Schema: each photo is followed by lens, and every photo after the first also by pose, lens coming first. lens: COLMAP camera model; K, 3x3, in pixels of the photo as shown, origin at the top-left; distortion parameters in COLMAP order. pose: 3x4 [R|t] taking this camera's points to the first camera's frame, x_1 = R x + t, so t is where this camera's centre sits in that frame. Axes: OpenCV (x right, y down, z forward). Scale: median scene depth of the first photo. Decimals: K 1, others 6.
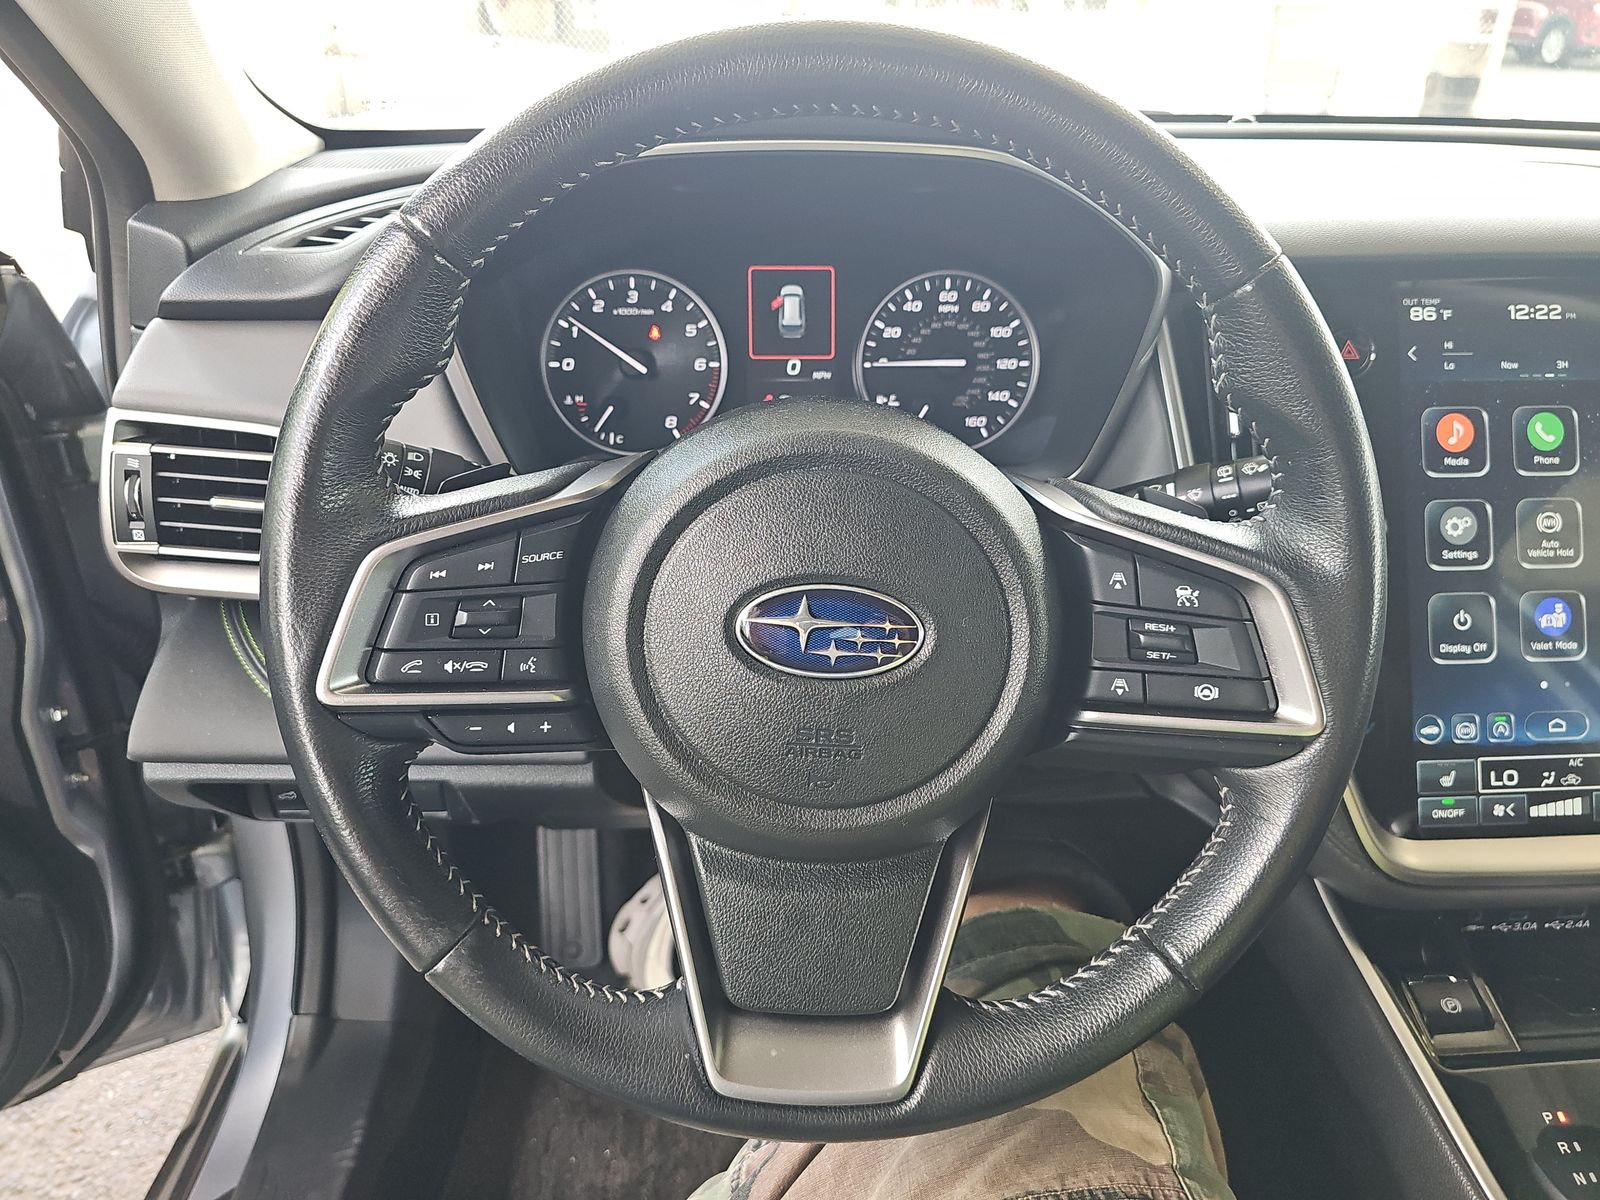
lens RADIAL K [[1039.4, 0, 800.0], [0, 1039.4, 600.0], [0, 0, 1]] dist [0.018205, -0.040621]
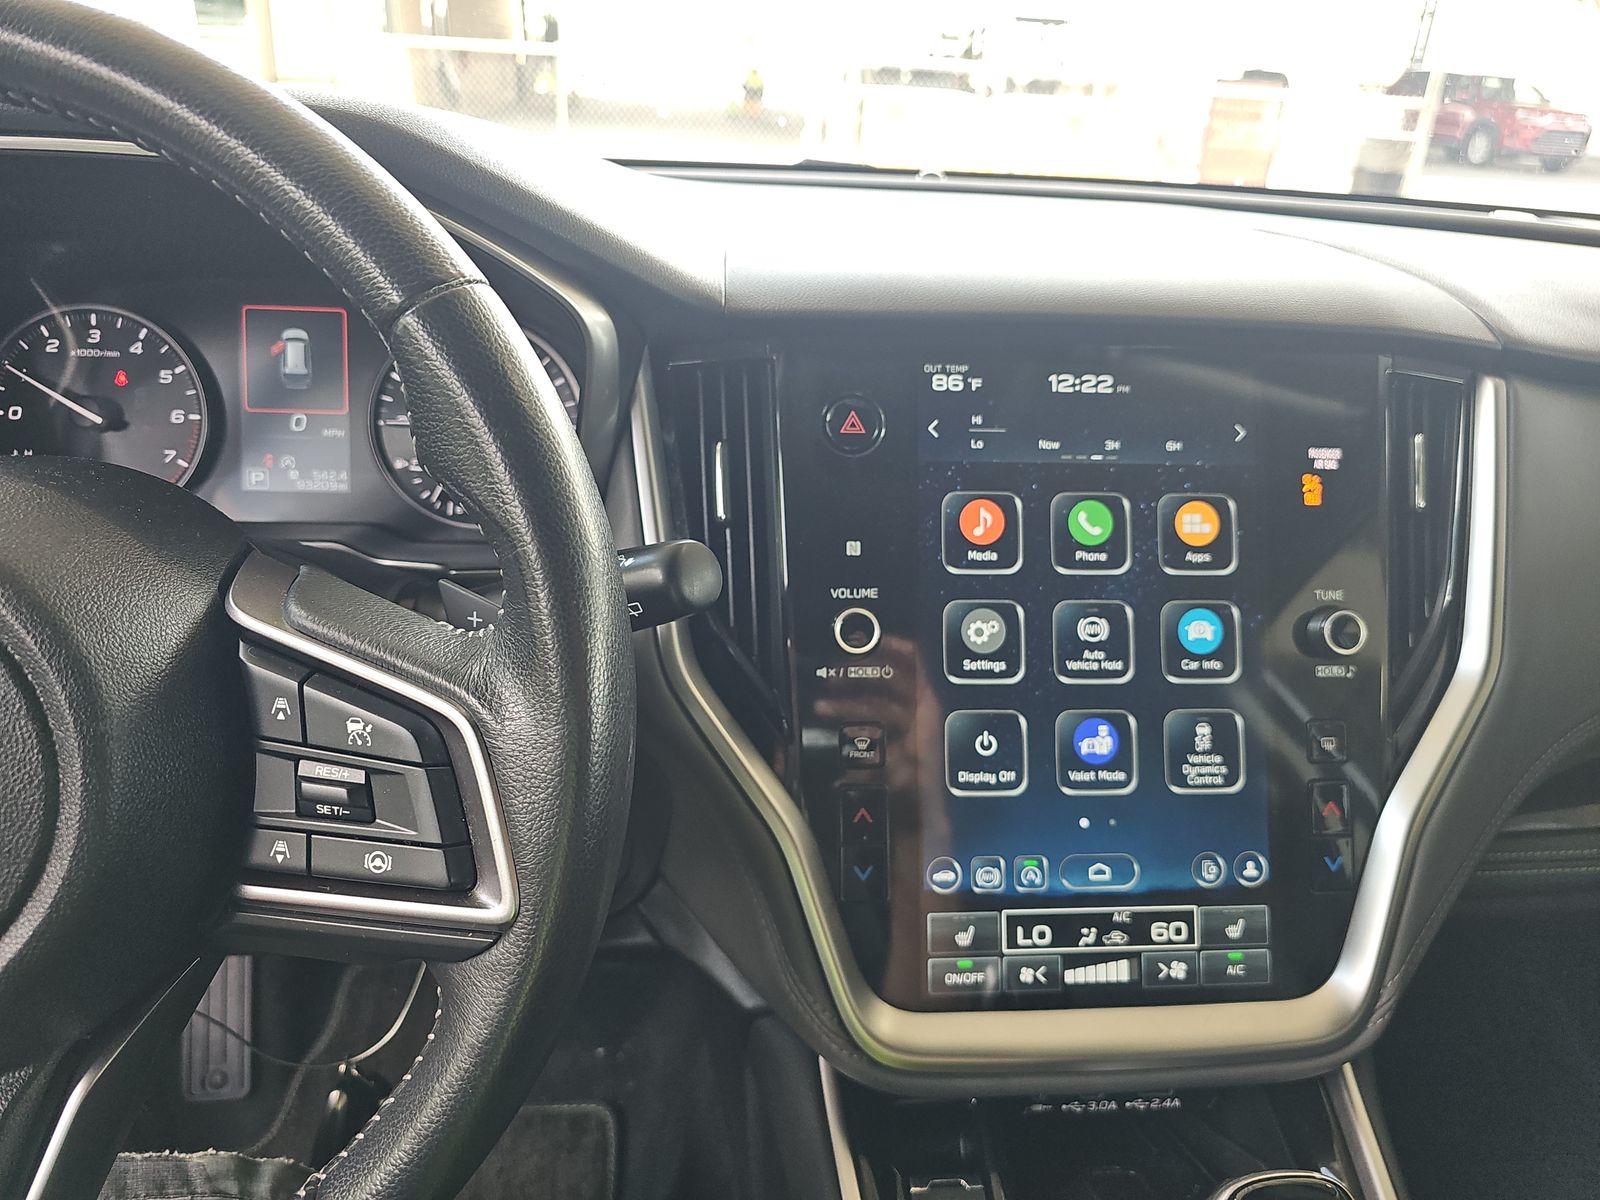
lens RADIAL K [[1069.3, 0, 795.6], [0, 1069.3, 608.3], [0, 0, 1]] dist [0.009069, -0.047672]
pose [[0.998278, 0.022825, 0.054034, 0.431346], [-0.019708, 0.998149, -0.057533, -0.036757], [-0.055247, 0.056369, 0.996880, 0.139948]]
